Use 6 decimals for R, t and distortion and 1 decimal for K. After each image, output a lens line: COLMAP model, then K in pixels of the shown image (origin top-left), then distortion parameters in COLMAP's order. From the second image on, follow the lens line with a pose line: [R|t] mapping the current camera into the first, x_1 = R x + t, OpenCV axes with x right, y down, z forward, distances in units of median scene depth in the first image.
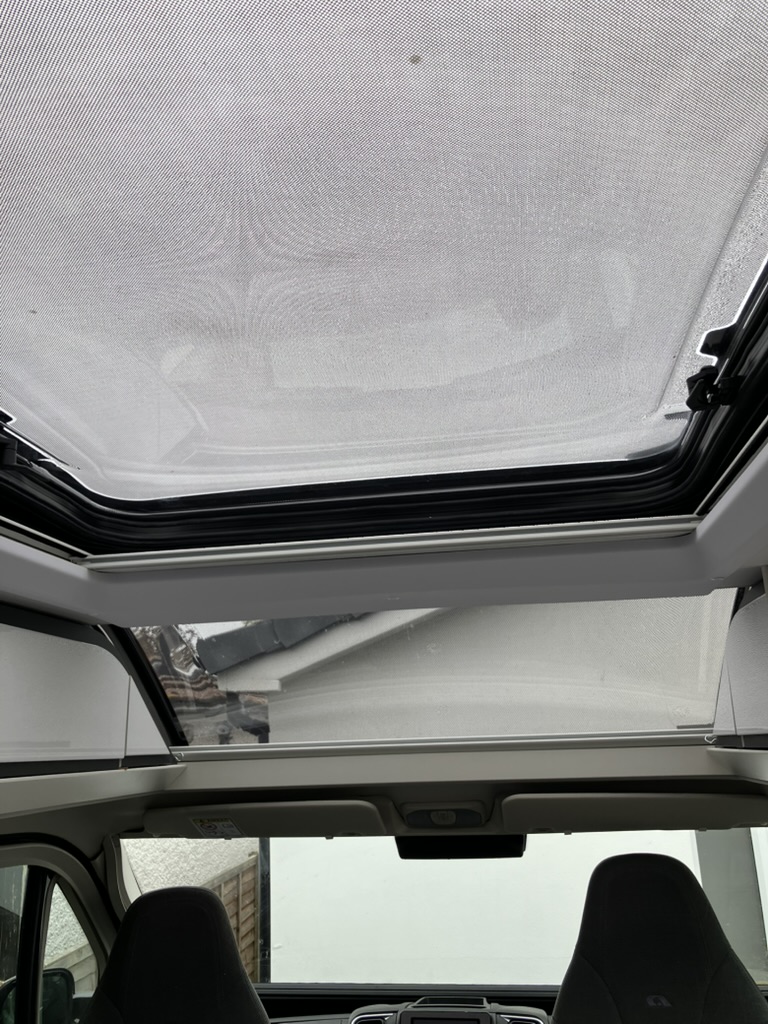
lens RADIAL K [[836.0, 0, 385.1], [0, 836.0, 496.2], [0, 0, 1]] dist [0.006563, -0.006085]
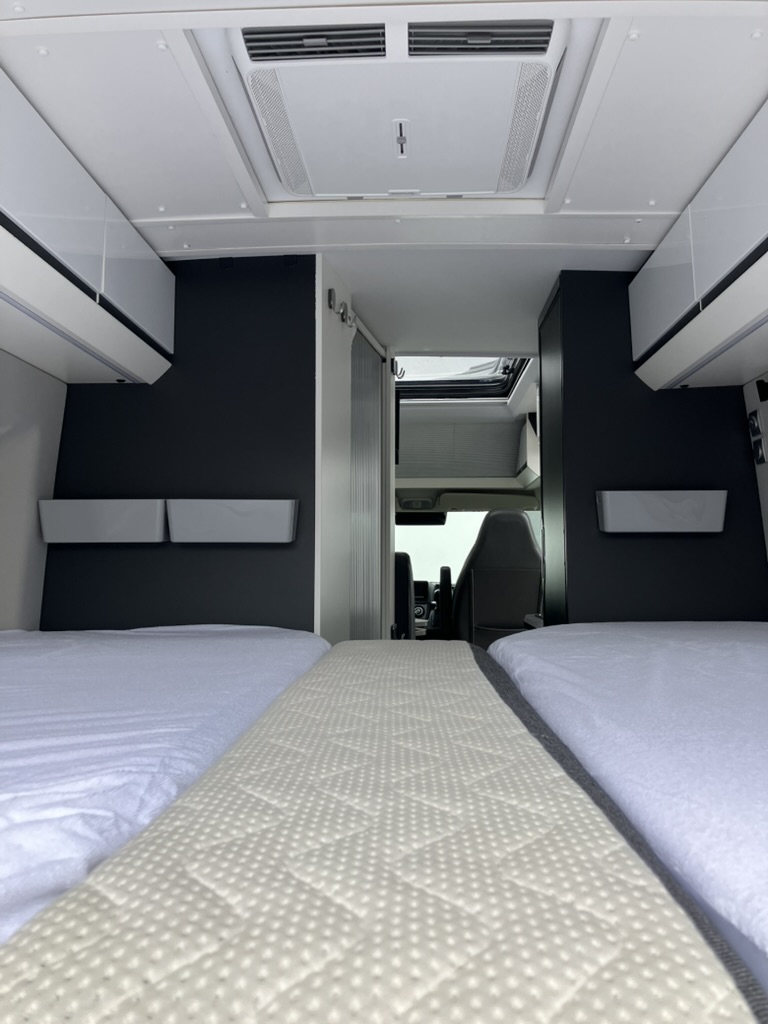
lens RADIAL K [[834.4, 0, 389.2], [0, 834.4, 505.9], [0, 0, 1]] dist [0.027618, -0.037690]
pose [[0.992036, 0.039703, 0.119530, -0.324451], [-0.062914, 0.978345, 0.197188, -0.117889], [-0.109113, -0.203137, 0.973052, -1.510730]]
